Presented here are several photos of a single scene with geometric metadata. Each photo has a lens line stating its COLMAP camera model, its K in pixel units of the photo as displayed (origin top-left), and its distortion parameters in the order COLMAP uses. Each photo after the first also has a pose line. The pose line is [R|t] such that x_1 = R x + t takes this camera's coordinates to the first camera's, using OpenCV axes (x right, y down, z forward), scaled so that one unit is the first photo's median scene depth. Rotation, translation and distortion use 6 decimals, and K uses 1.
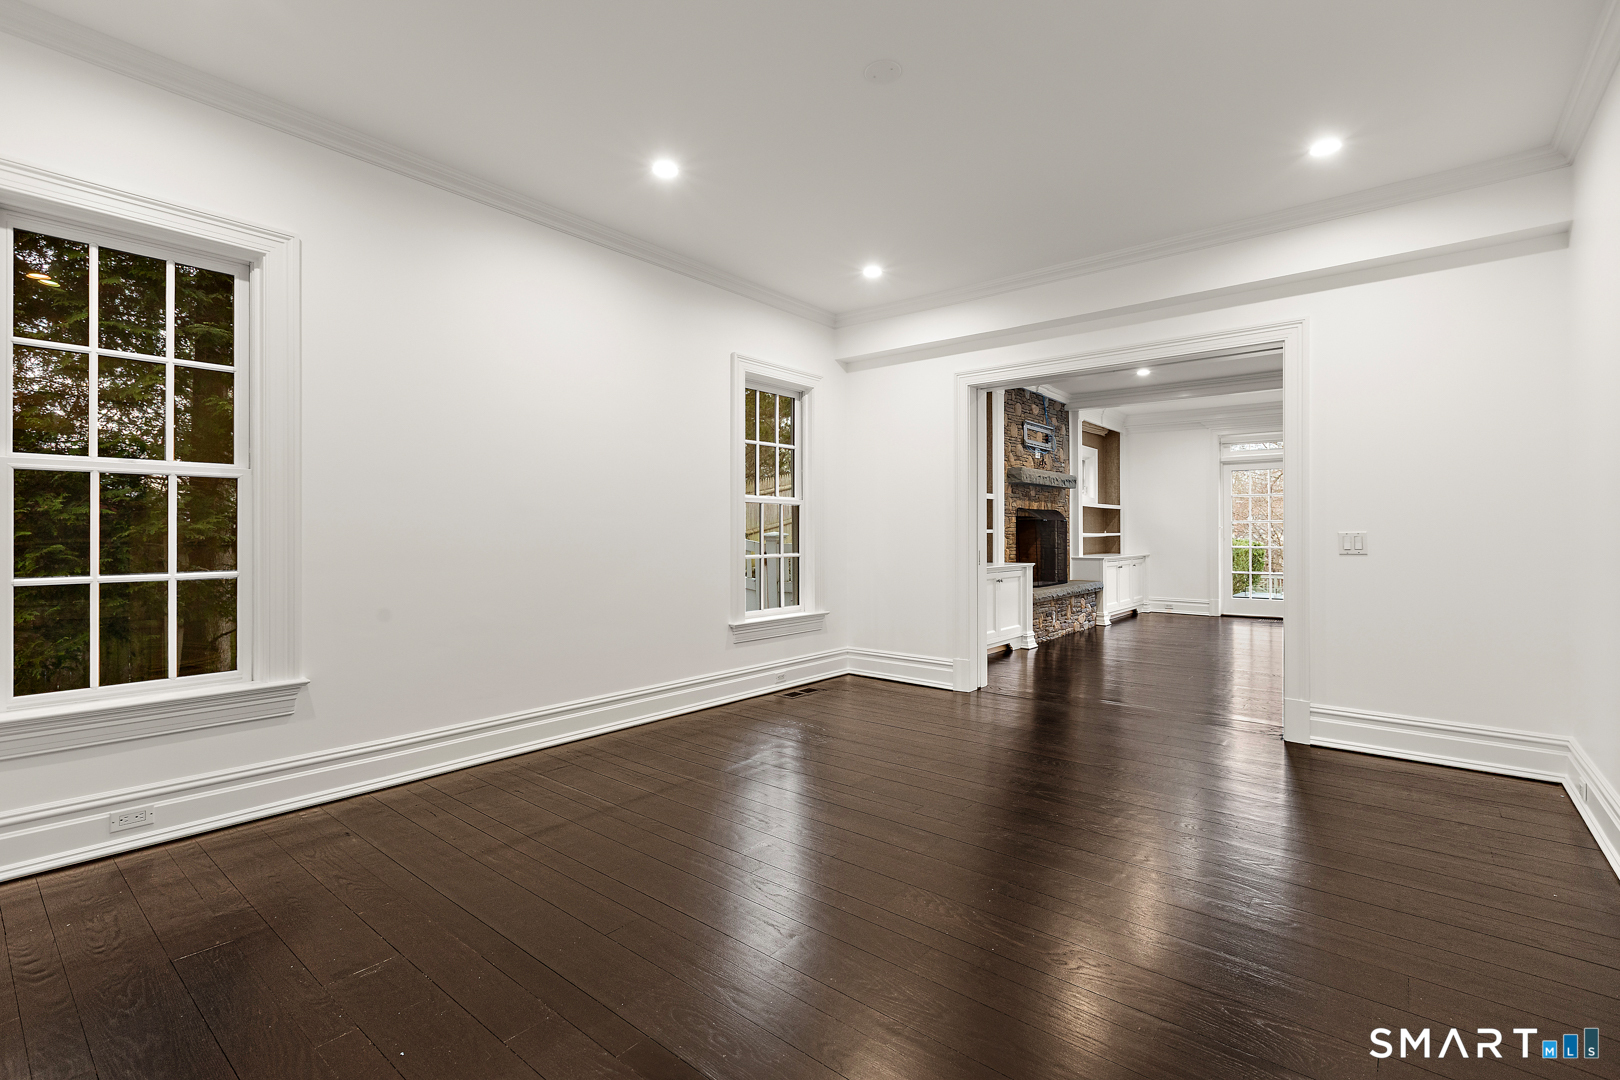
lens RADIAL K [[721.4, 0, 809.2], [0, 721.4, 532.9], [0, 0, 1]] dist [0.001100, -0.001239]
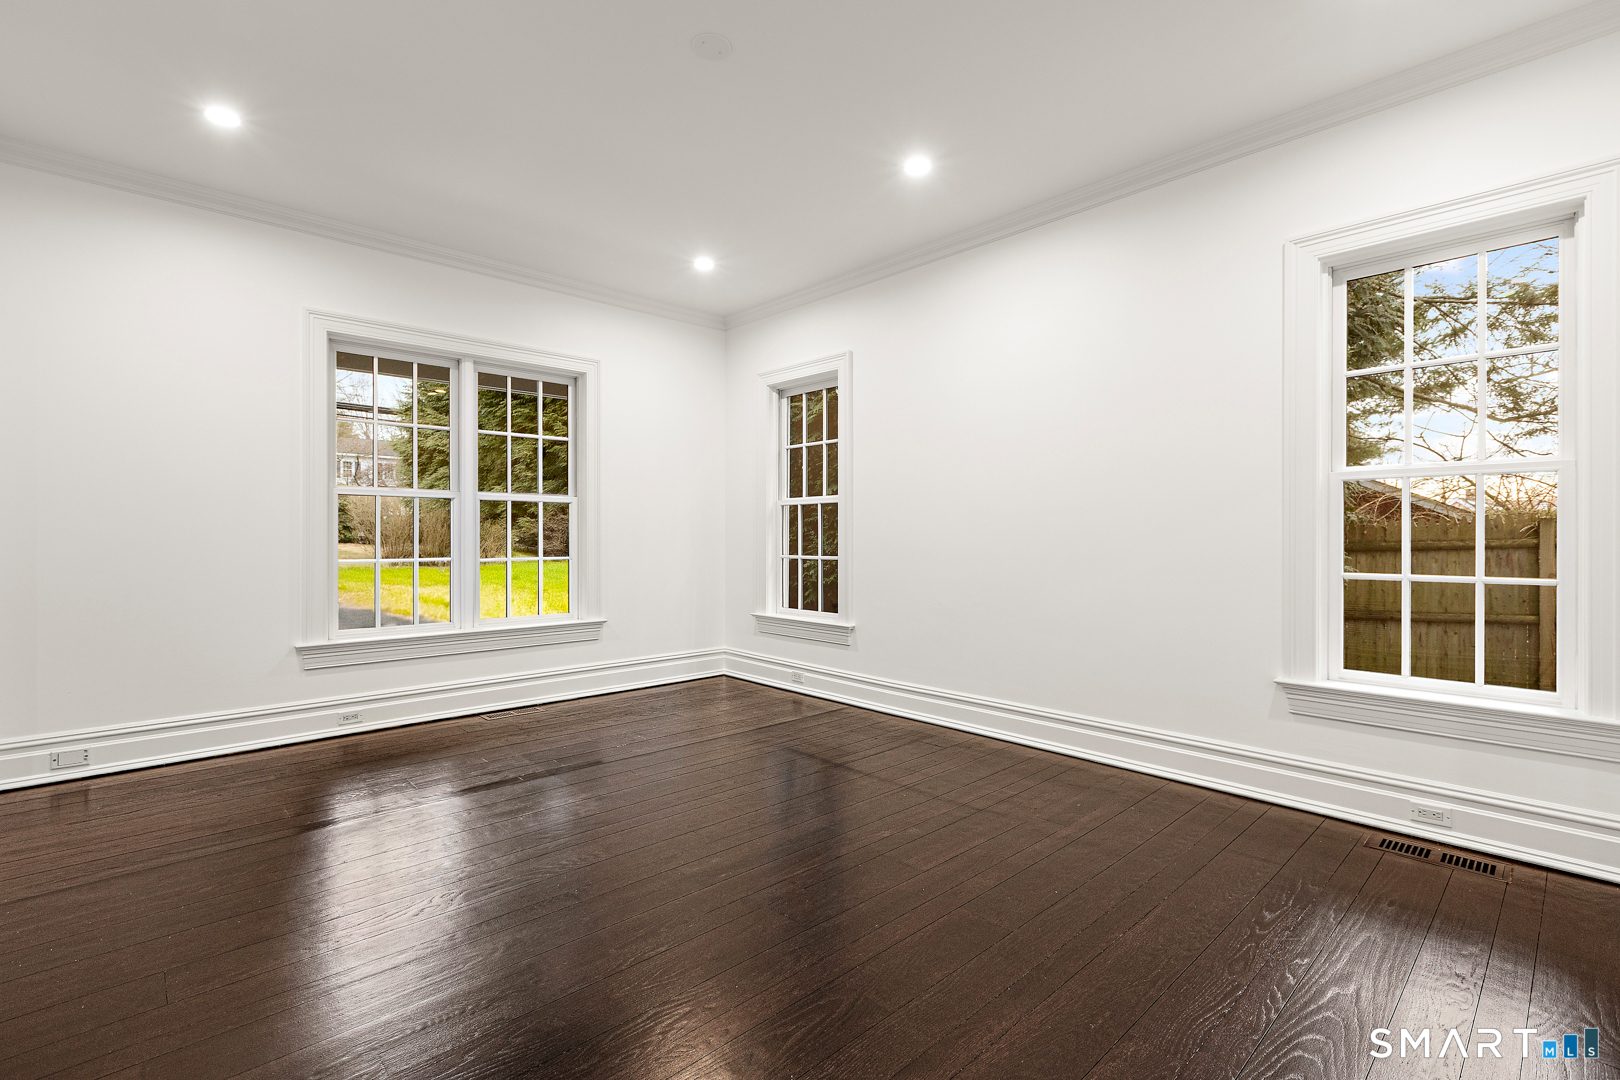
lens RADIAL K [[721.4, 0, 807.9], [0, 721.4, 539.1], [0, 0, 1]] dist [0.001100, -0.001239]
pose [[-0.106546, 0.007097, -0.994282, 0.492181], [-0.000868, 0.999973, 0.007230, 0.000293], [0.994307, 0.001634, -0.106537, 0.584394]]
